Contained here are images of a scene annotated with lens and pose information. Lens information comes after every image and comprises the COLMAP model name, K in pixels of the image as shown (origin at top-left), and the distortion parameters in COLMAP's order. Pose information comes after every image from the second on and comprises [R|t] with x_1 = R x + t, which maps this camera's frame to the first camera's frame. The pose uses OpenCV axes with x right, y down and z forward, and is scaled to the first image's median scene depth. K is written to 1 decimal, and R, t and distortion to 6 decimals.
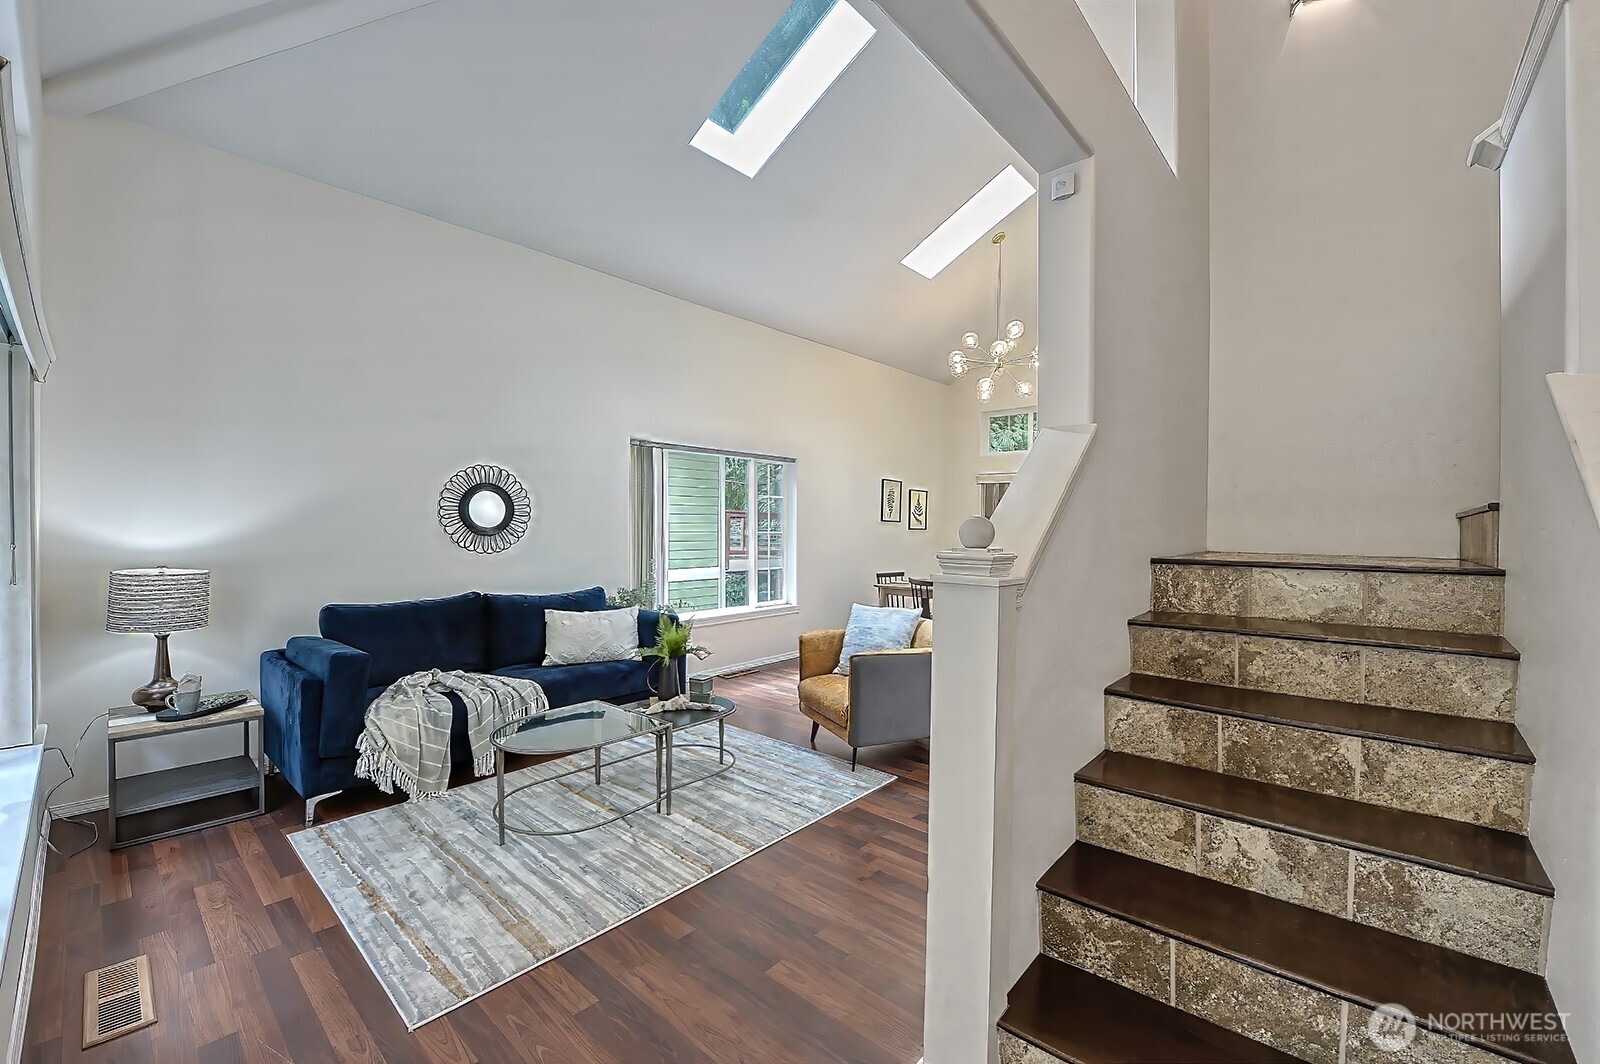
lens RADIAL K [[647.8, 0, 806.9], [0, 647.8, 534.8], [0, 0, 1]] dist [-0.003138, -0.001594]
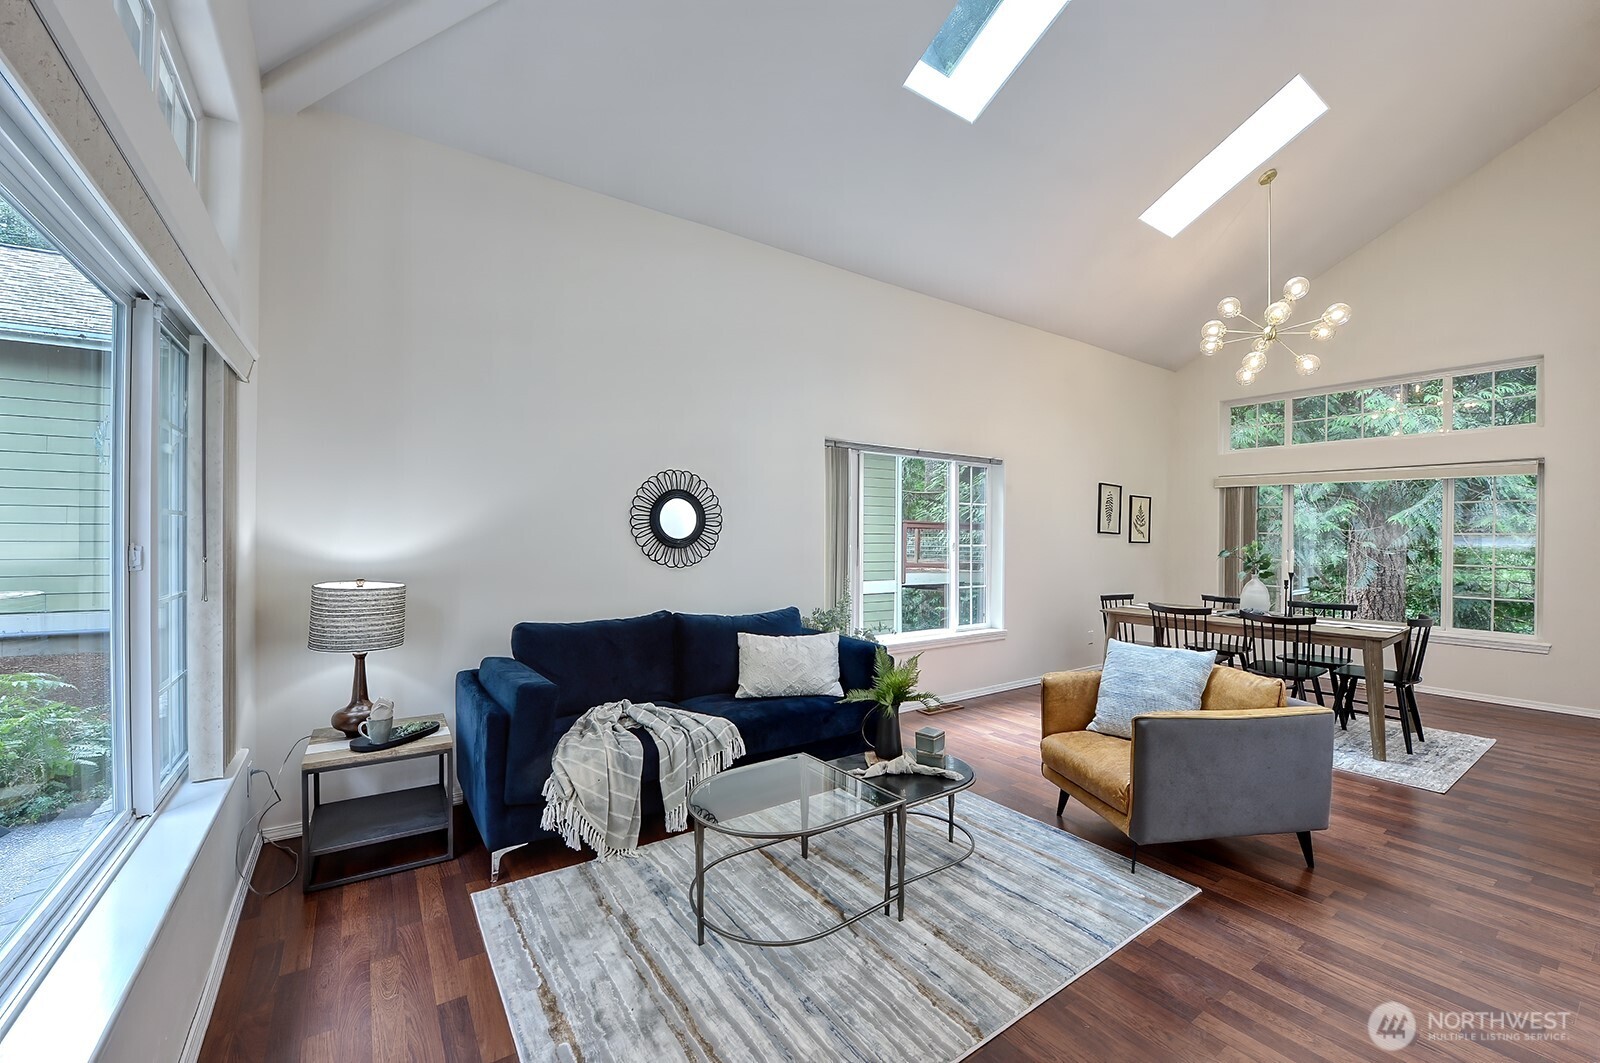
lens RADIAL K [[615.8, 0, 791.9], [0, 615.8, 545.5], [0, 0, 1]] dist [-0.010278, -0.000311]
pose [[0.967914, 0.011173, -0.251034, -0.154563], [-0.010055, 0.999933, 0.005736, -0.010154], [0.251082, -0.003028, 0.967961, 0.259878]]
